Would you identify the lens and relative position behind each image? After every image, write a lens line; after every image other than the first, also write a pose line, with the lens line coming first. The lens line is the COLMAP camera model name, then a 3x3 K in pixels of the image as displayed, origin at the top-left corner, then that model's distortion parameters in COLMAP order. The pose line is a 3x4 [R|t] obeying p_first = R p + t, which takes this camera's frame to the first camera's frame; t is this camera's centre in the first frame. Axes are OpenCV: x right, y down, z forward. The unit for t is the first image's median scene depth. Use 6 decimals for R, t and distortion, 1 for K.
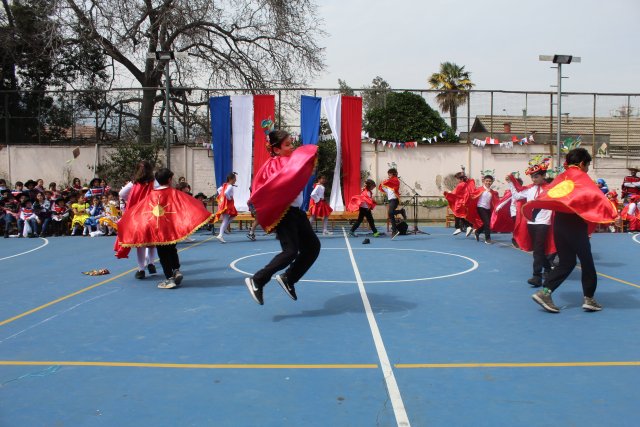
lens RADIAL K [[534.5, 0, 317.0], [0, 534.5, 218.7], [0, 0, 1]] dist [-0.165310, 0.144782]
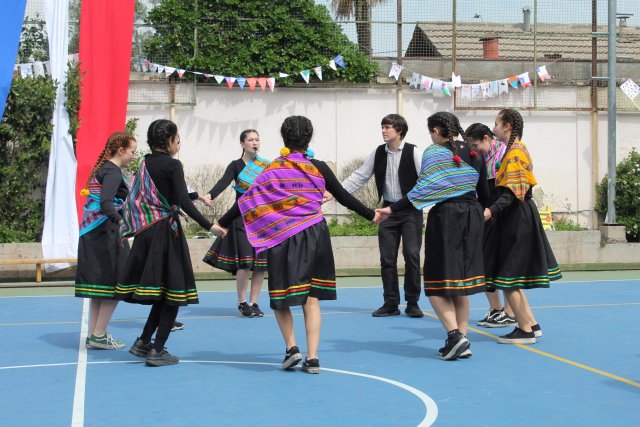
lens RADIAL K [[1202.3, 0, 308.9], [0, 1202.3, 198.0], [0, 0, 1]] dist [0.040471, 0.000000]
pose [[0.979037, -0.008297, 0.203512, 0.026038], [0.018623, 0.998631, -0.048878, -0.009575], [-0.202828, 0.051643, 0.977852, 0.097038]]
